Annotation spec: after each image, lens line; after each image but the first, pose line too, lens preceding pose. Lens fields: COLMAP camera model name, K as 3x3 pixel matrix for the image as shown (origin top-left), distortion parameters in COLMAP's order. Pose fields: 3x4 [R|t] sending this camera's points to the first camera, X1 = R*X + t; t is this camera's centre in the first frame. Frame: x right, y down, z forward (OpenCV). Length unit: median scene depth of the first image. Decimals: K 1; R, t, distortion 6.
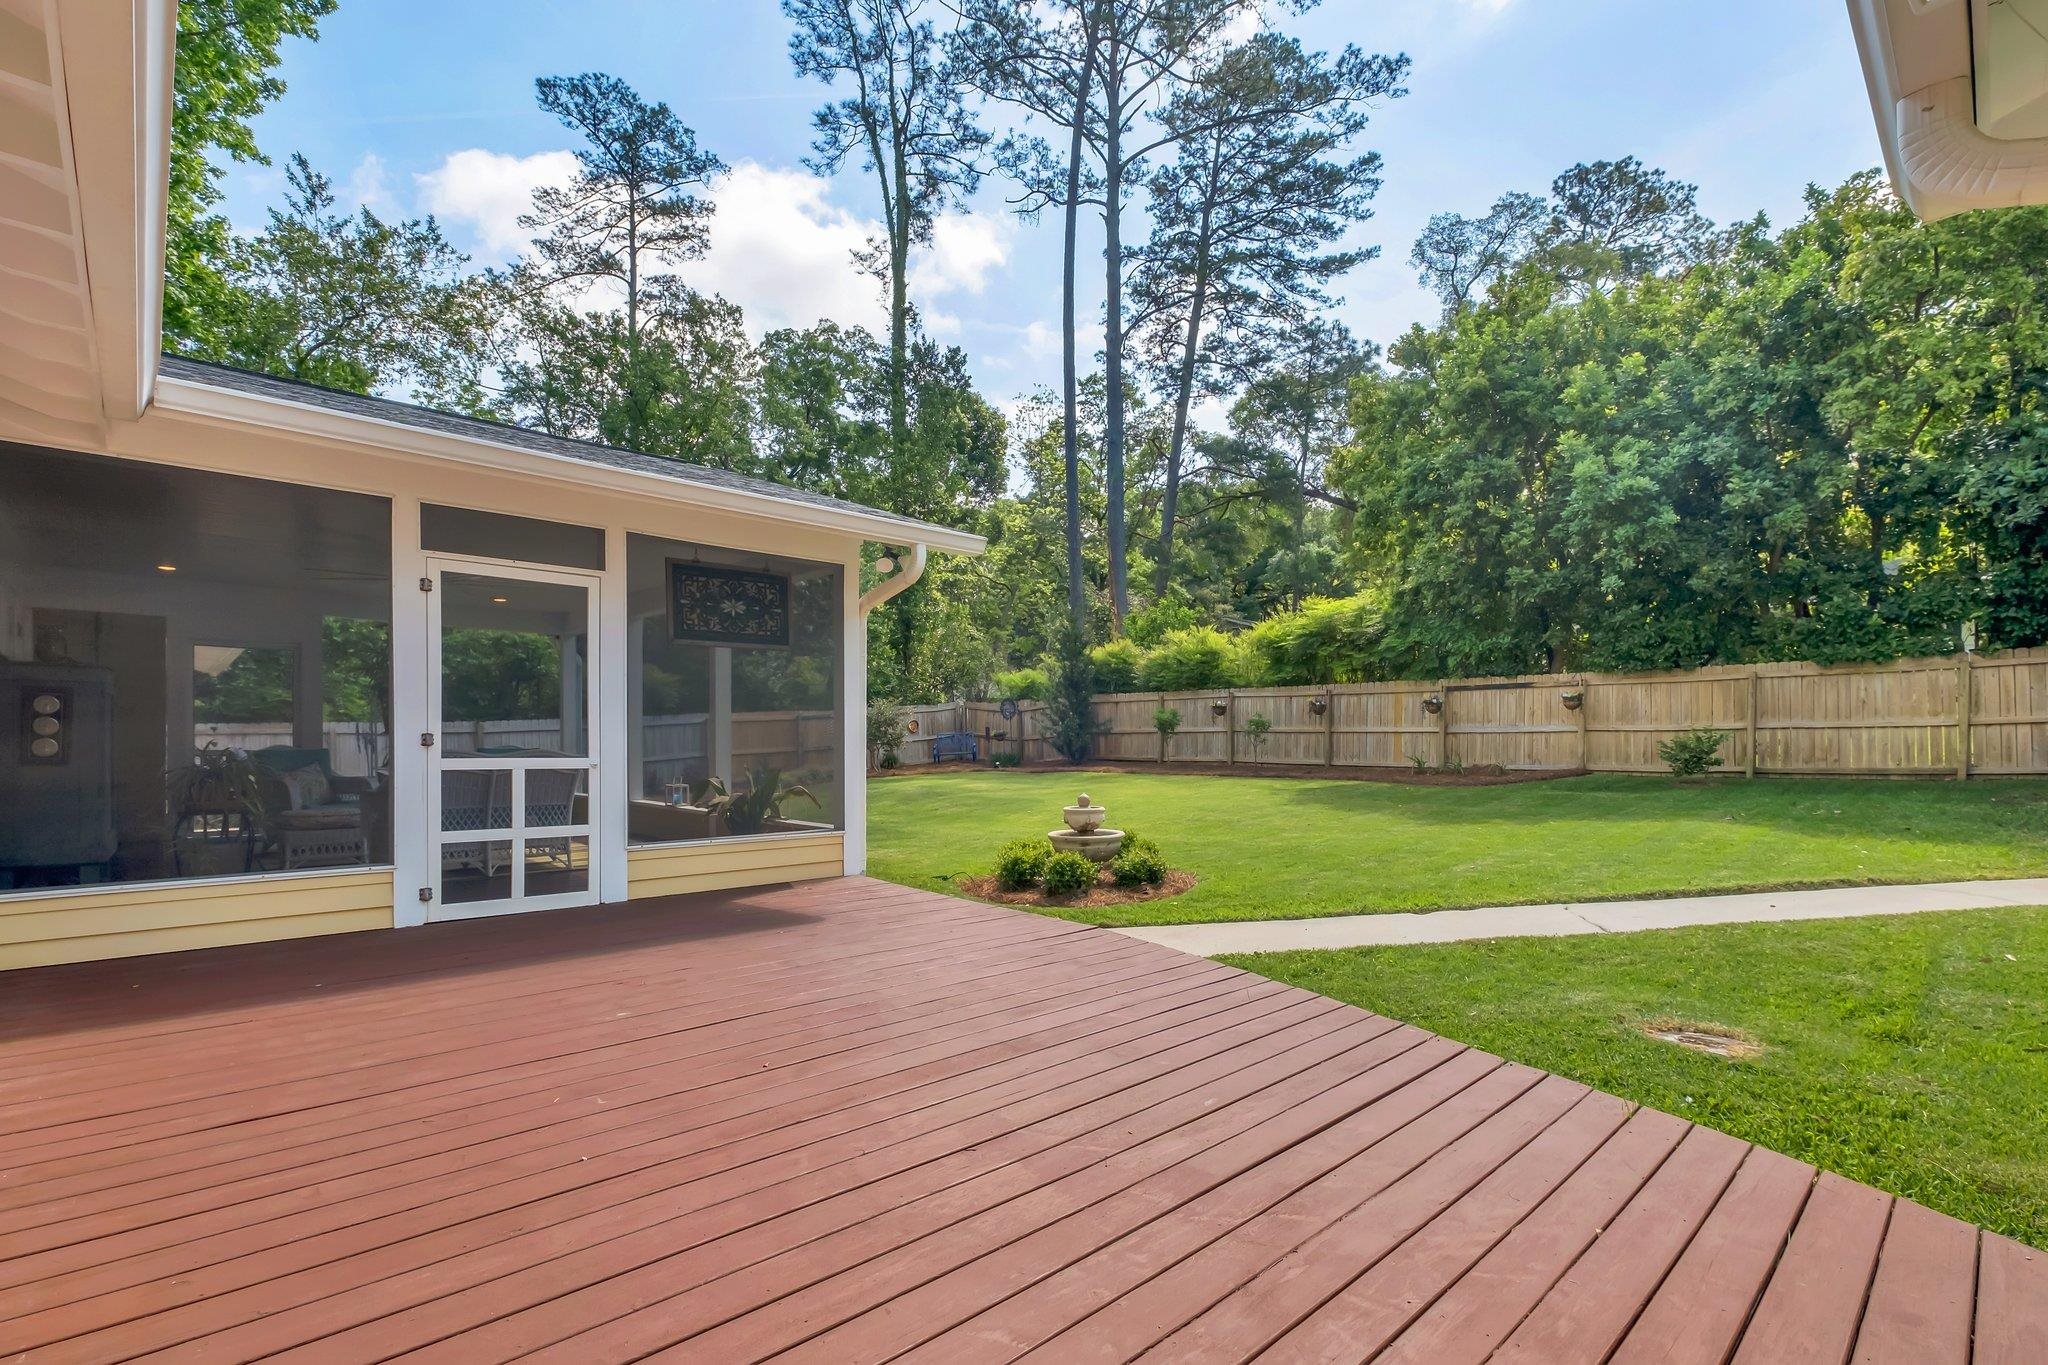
lens RADIAL K [[931.4, 0, 1031.0], [0, 931.4, 754.9], [0, 0, 1]] dist [0.000398, -0.000234]
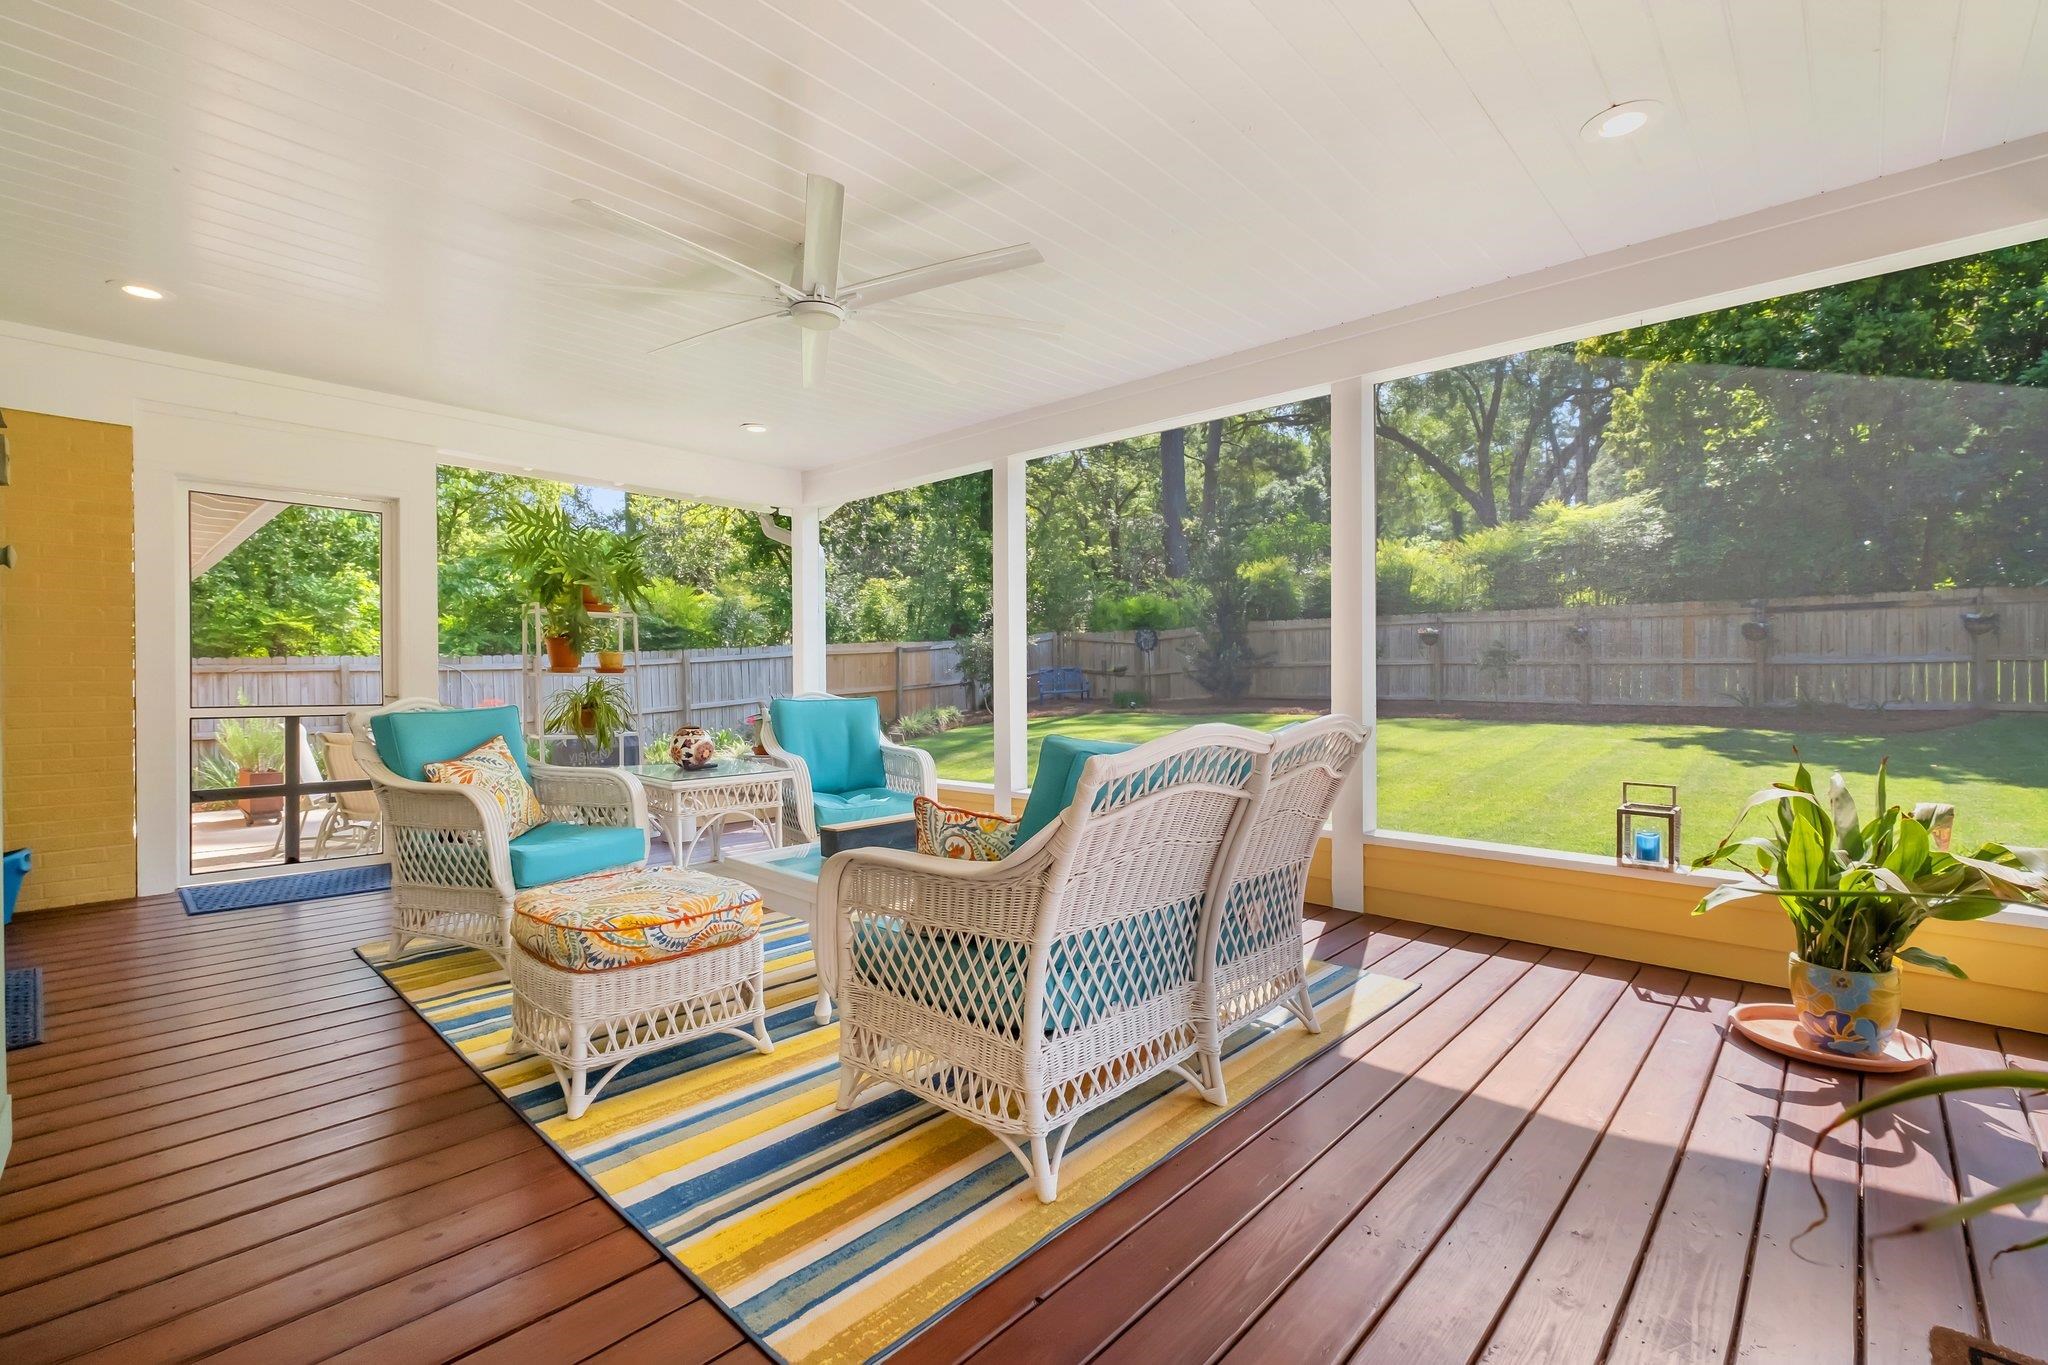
lens RADIAL K [[905.3, 0, 1014.8], [0, 905.3, 675.6], [0, 0, 1]] dist [-0.001317, -0.000061]
pose [[0.998513, -0.004533, 0.054325, -0.174122], [0.005351, 0.999874, -0.014916, -0.004166], [-0.054250, 0.015185, 0.998412, 0.177031]]
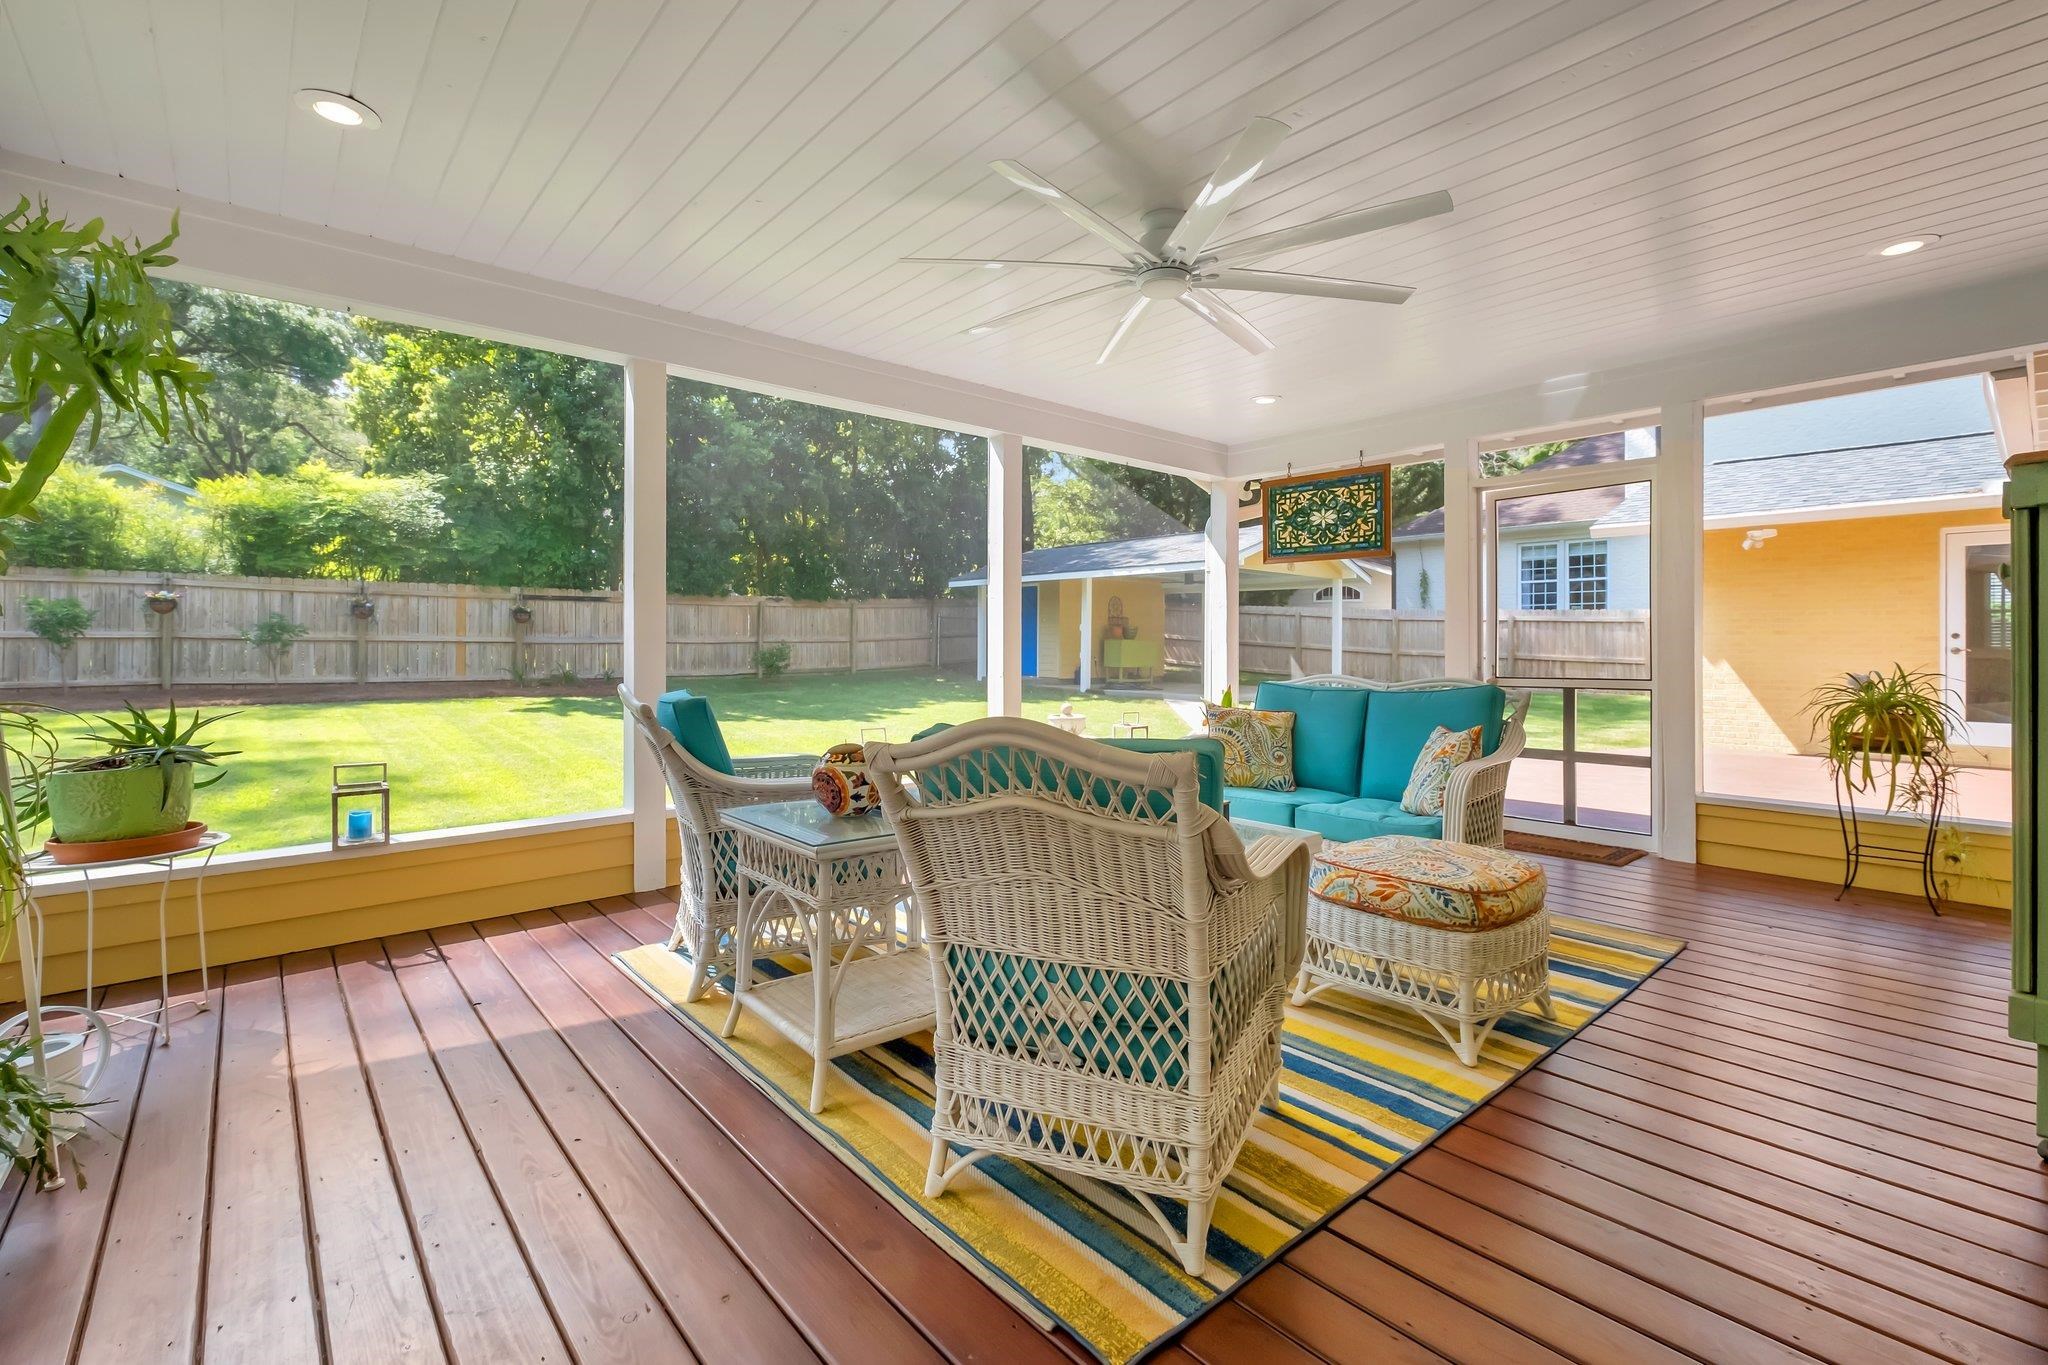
lens RADIAL K [[889.9, 0, 1007.9], [0, 889.9, 661.9], [0, 0, 1]] dist [-0.001985, -0.000529]
pose [[0.061604, -0.015933, 0.997973, -0.308436], [0.016829, 0.999747, 0.014923, -0.006741], [-0.997959, 0.015876, 0.061857, 0.313111]]
